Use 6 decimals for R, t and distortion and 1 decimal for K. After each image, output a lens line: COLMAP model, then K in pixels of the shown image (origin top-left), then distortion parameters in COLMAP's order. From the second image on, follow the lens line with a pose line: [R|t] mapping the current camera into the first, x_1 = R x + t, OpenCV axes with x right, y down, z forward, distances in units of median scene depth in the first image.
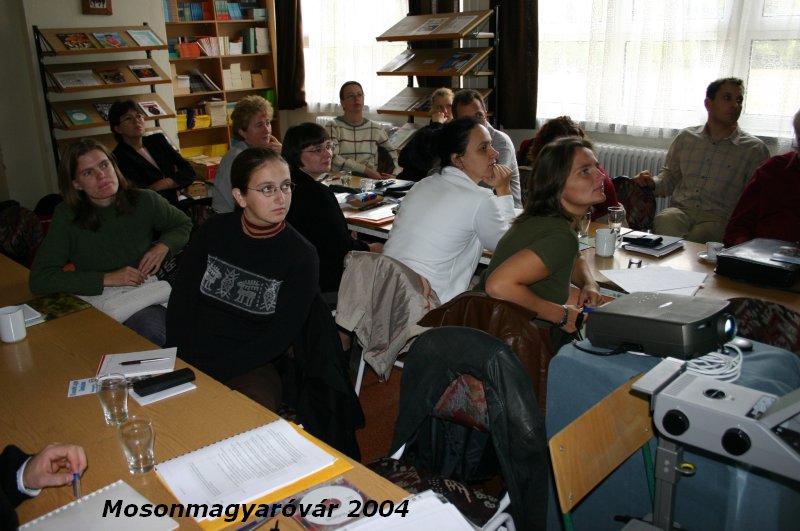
lens RADIAL K [[720.2, 0, 402.3], [0, 720.2, 270.0], [0, 0, 1]] dist [-0.099463, 0.033490]
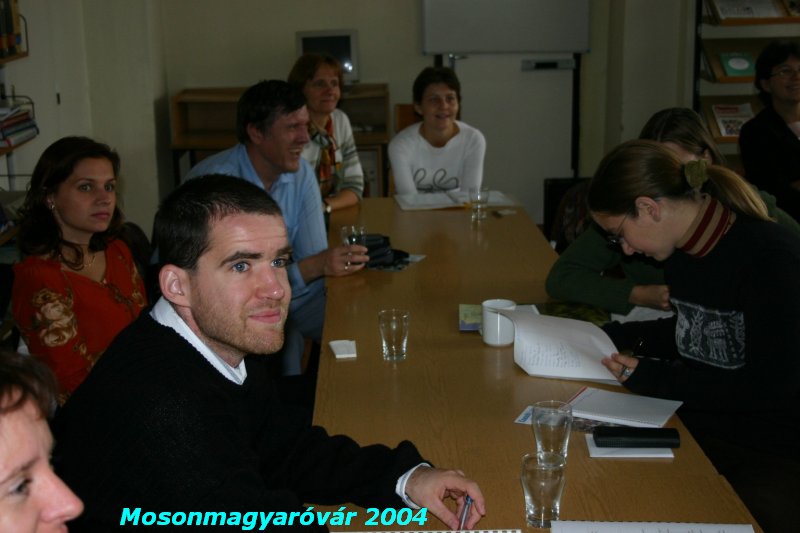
lens RADIAL K [[1199.8, 0, 399.1], [0, 1199.8, 267.0], [0, 0, 1]] dist [0.052505, 0.000000]
pose [[0.737102, 0.170131, -0.654016, 0.070425], [-0.203840, 0.978689, 0.024853, 0.002196], [0.644306, 0.114995, 0.756073, -0.024483]]
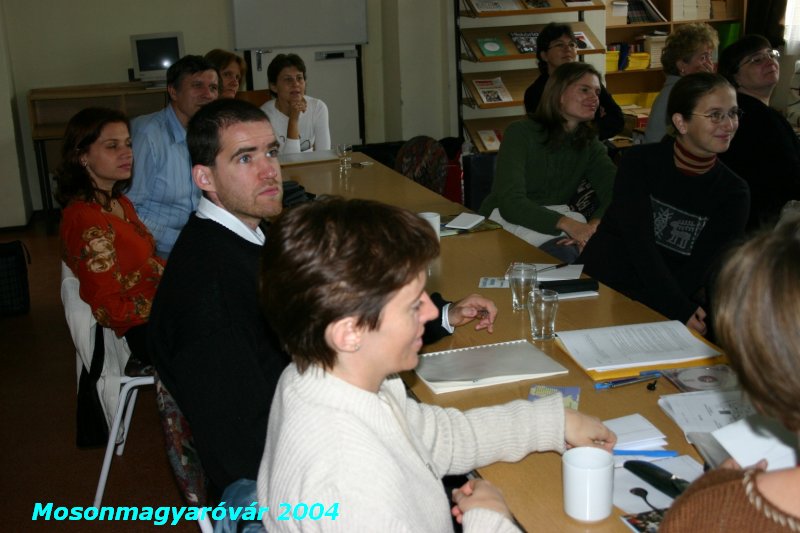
lens RADIAL K [[1027.5, 0, 394.5], [0, 1027.5, 266.4], [0, 0, 1]] dist [-0.045178, 0.000000]
pose [[0.877529, 0.115475, -0.465411, 0.036715], [-0.123400, 0.992265, 0.013525, 0.038757], [0.463373, 0.045563, 0.884991, -0.120387]]
